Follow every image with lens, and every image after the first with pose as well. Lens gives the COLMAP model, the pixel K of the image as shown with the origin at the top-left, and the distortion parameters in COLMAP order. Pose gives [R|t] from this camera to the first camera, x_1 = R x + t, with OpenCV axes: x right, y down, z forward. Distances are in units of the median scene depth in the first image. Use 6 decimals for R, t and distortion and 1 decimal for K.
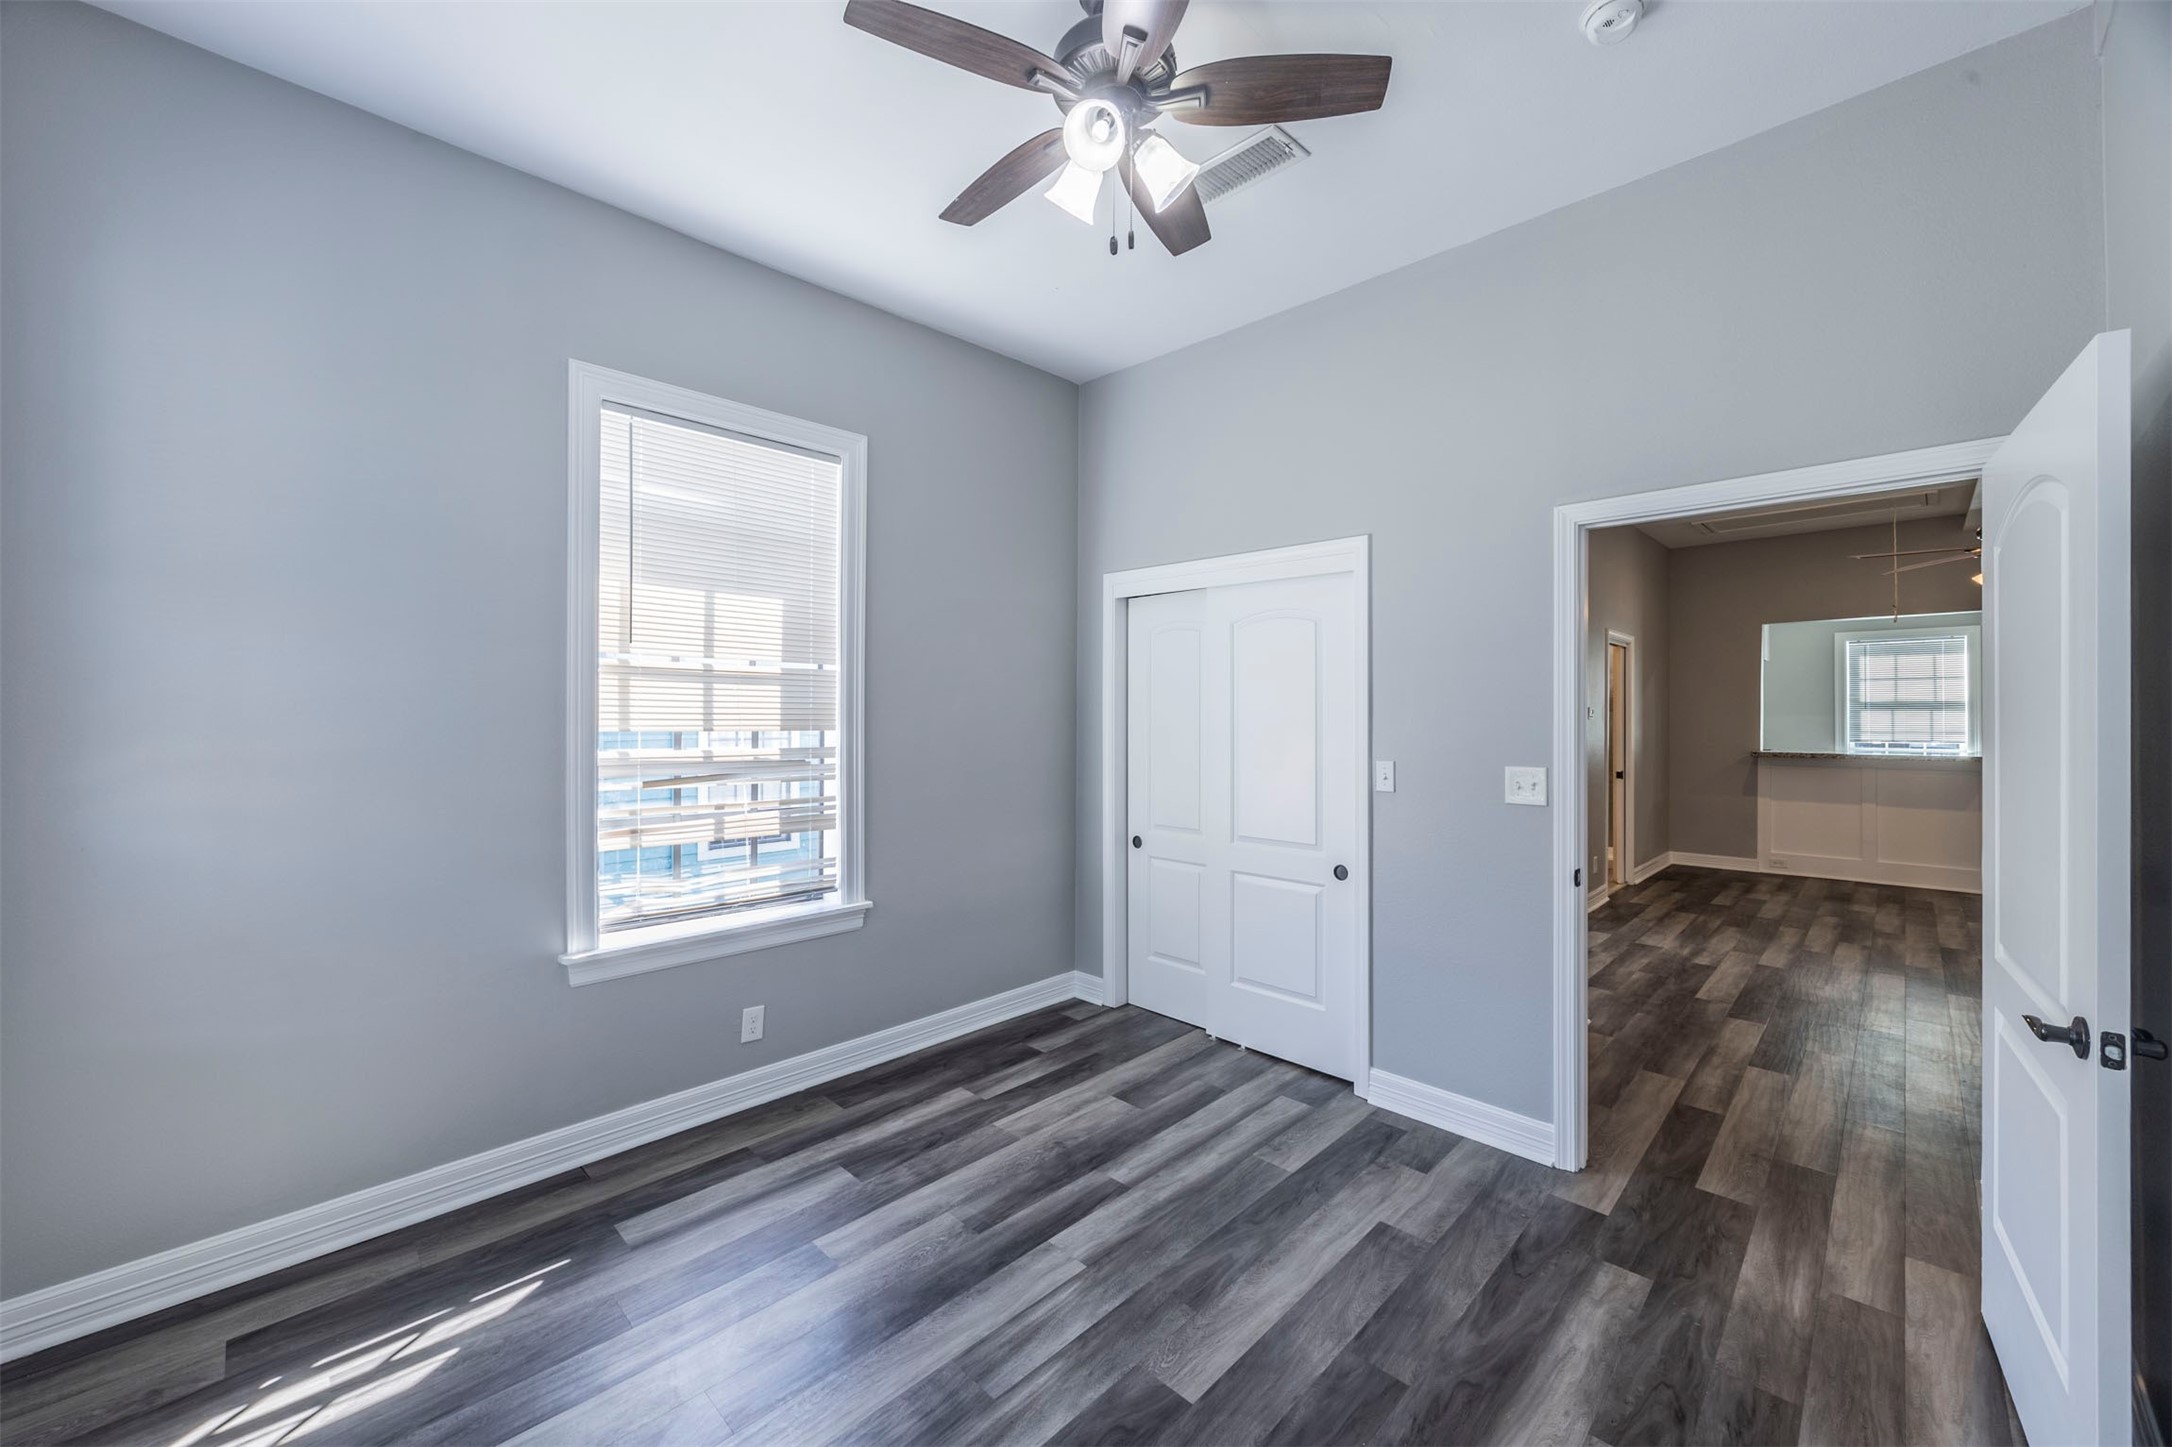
lens RADIAL K [[842.4, 0, 1093.3], [0, 842.4, 717.7], [0, 0, 1]] dist [-0.004447, -0.000097]
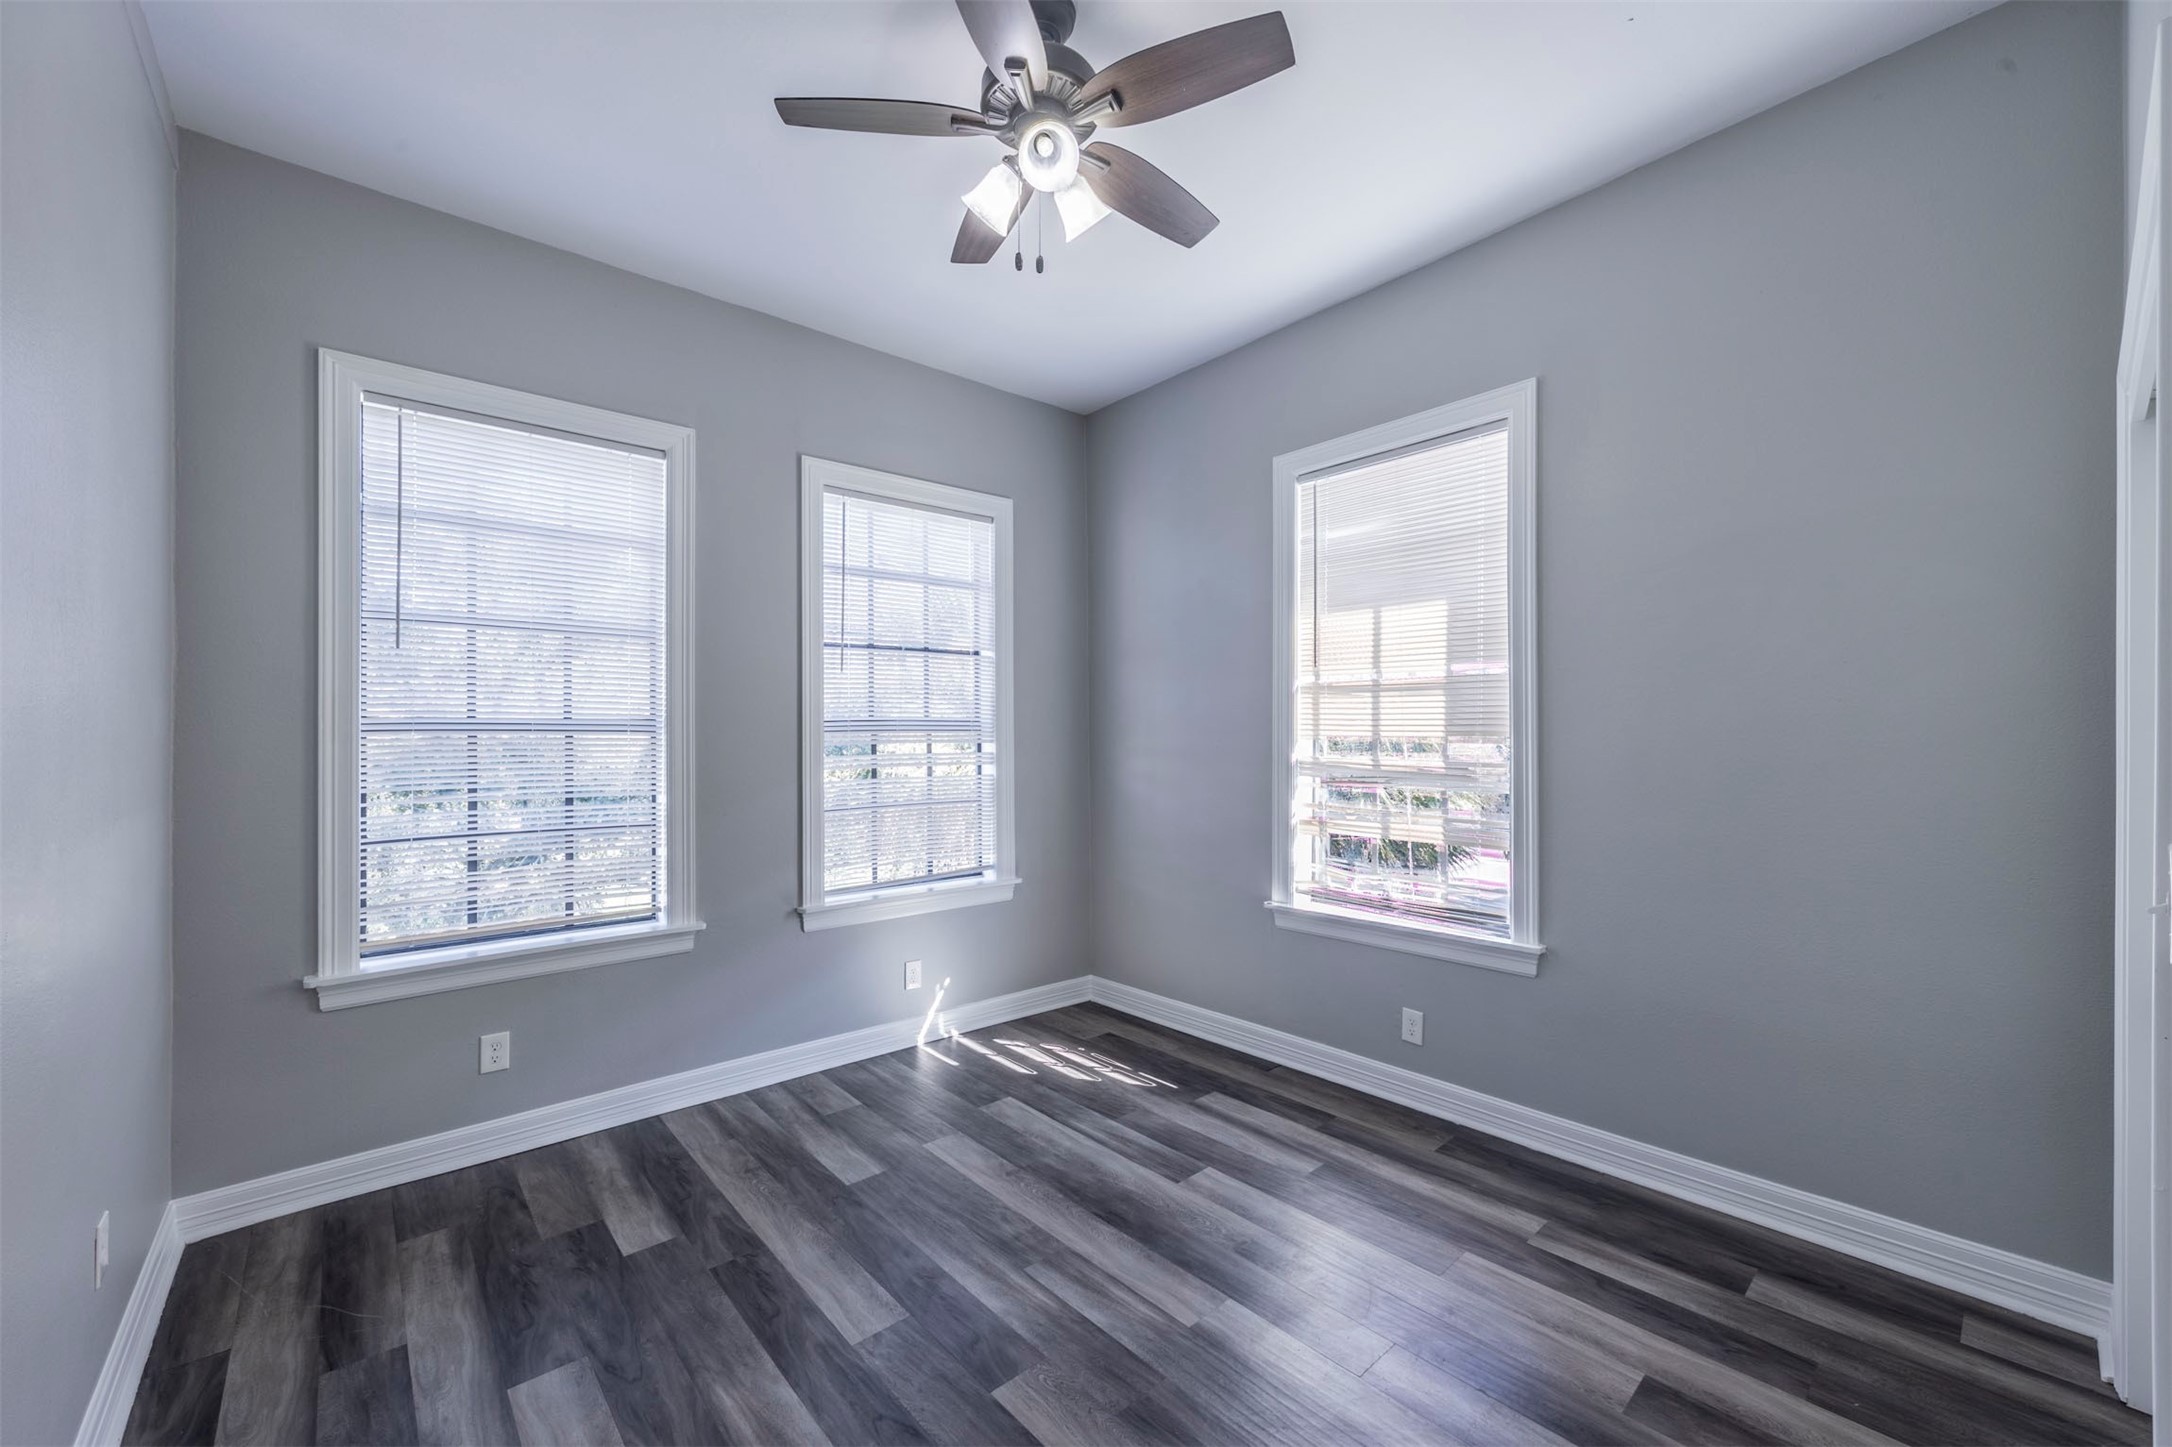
lens RADIAL K [[842.4, 0, 1078.6], [0, 842.4, 757.6], [0, 0, 1]] dist [-0.004447, -0.000097]
pose [[-0.083927, 0.023830, -0.996187, 0.695228], [0.004537, 0.999713, 0.023532, 0.012947], [0.996462, -0.002545, -0.084011, 0.748563]]
